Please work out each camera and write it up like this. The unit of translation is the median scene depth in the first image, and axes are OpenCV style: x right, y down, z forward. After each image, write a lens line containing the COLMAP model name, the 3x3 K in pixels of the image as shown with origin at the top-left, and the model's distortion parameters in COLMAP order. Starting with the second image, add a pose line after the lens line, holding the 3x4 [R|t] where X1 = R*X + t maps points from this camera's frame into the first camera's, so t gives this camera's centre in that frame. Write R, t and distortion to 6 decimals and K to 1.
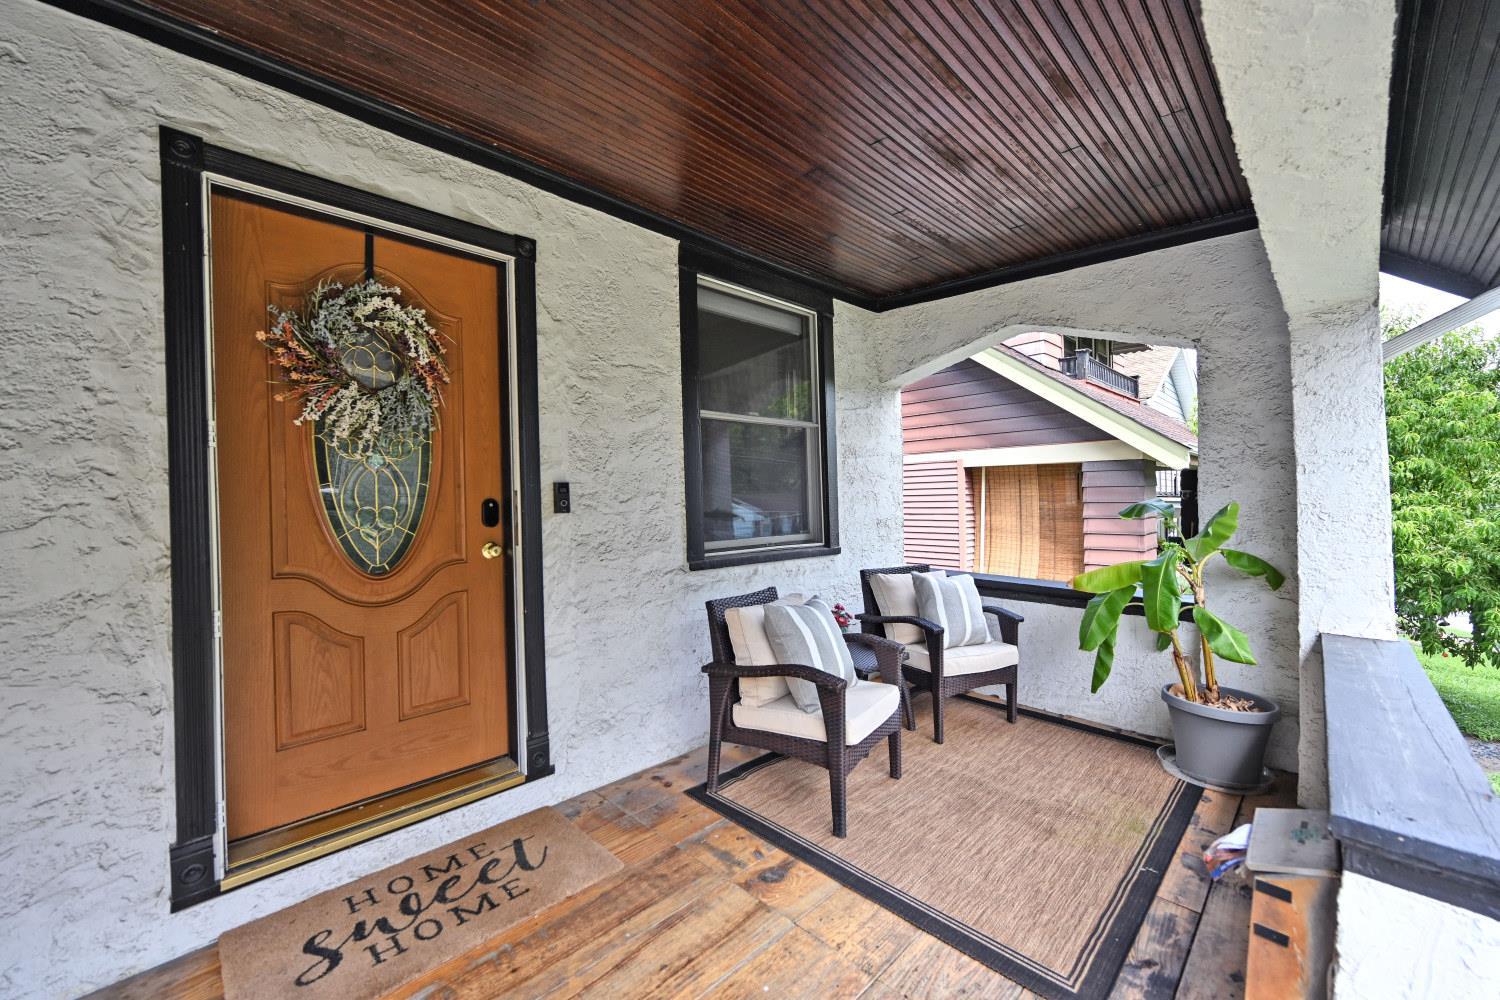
lens RADIAL K [[597.3, 0, 745.7], [0, 597.3, 503.8], [0, 0, 1]] dist [-0.000275, -0.000198]
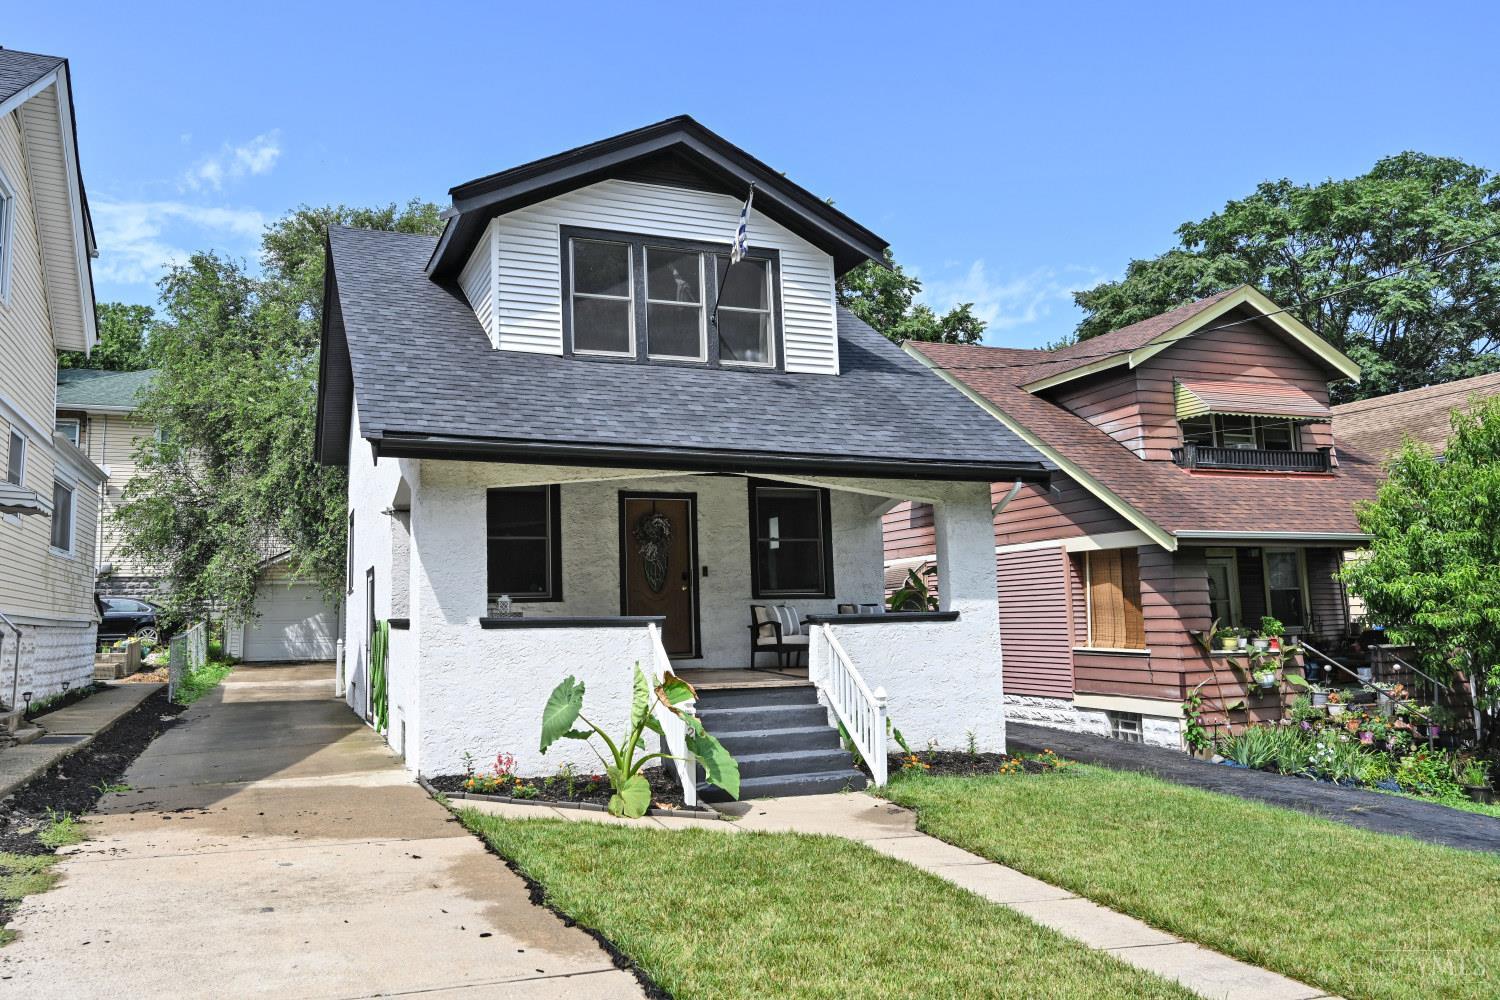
lens RADIAL K [[1115.0, 0, 750.0], [0, 1115.0, 500.0], [0, 0, 1]] dist [-0.002994, -0.000210]
pose [[0.936244, -0.047175, -0.348170, 2.542126], [0.007042, 0.993266, -0.115645, 0.382340], [0.351280, 0.105820, 0.930271, -5.688285]]
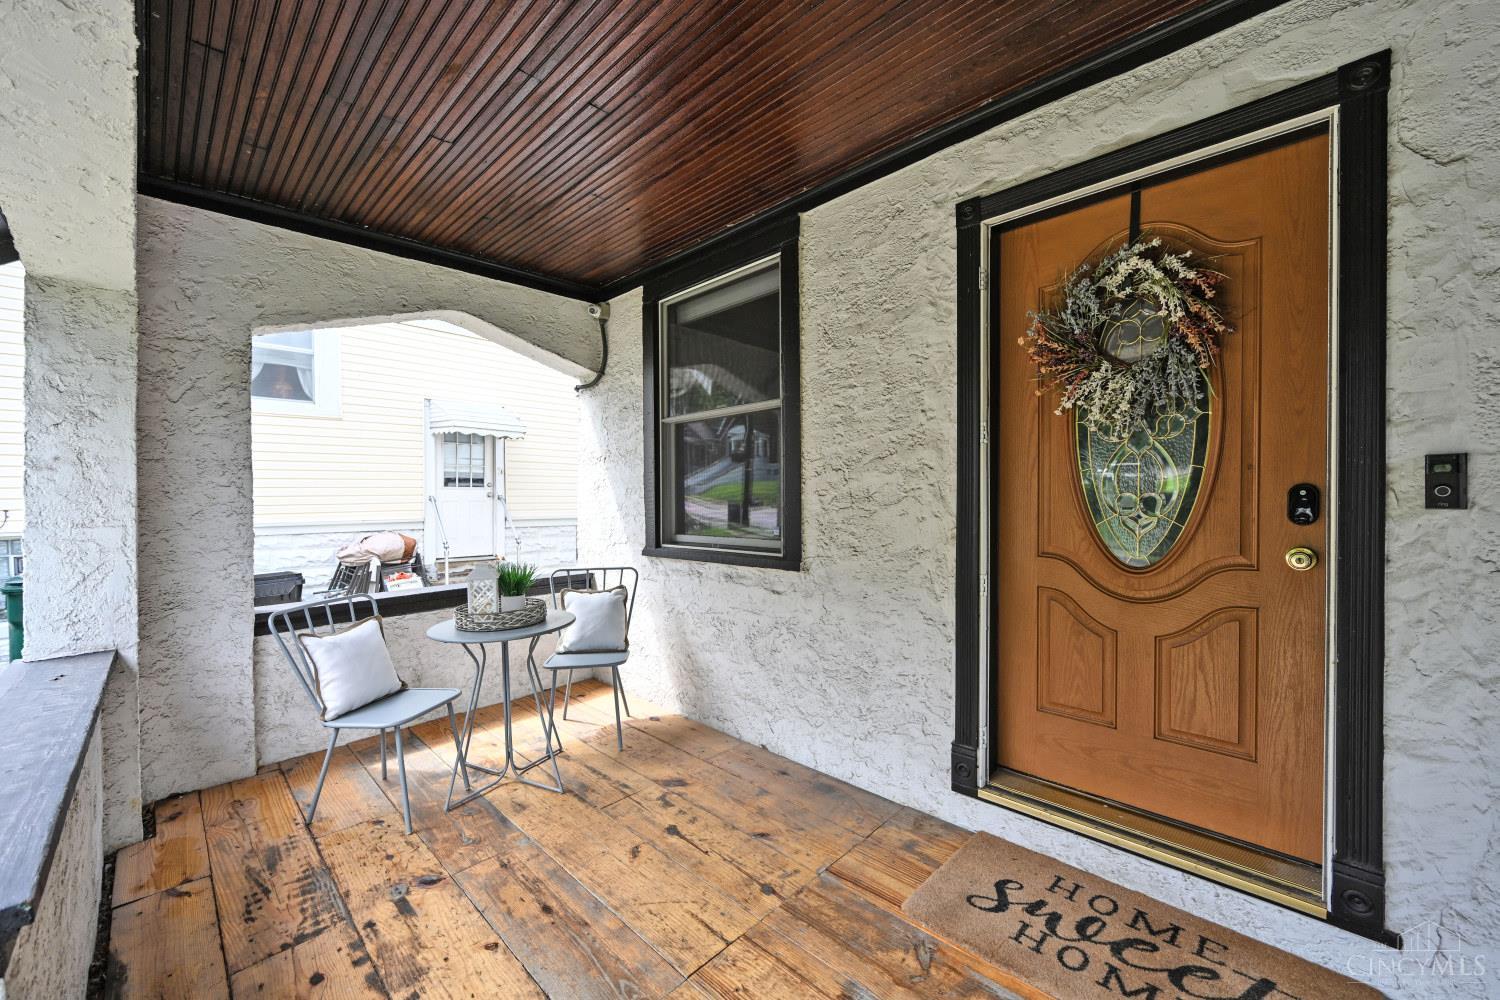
lens RADIAL K [[597.3, 0, 745.7], [0, 597.3, 503.8], [0, 0, 1]] dist [-0.000275, -0.000198]
pose [[0.006958, 0.034825, -0.999369, 0.314436], [-0.001590, 0.999393, 0.034815, -0.009936], [0.999975, 0.001347, 0.007009, 0.441512]]
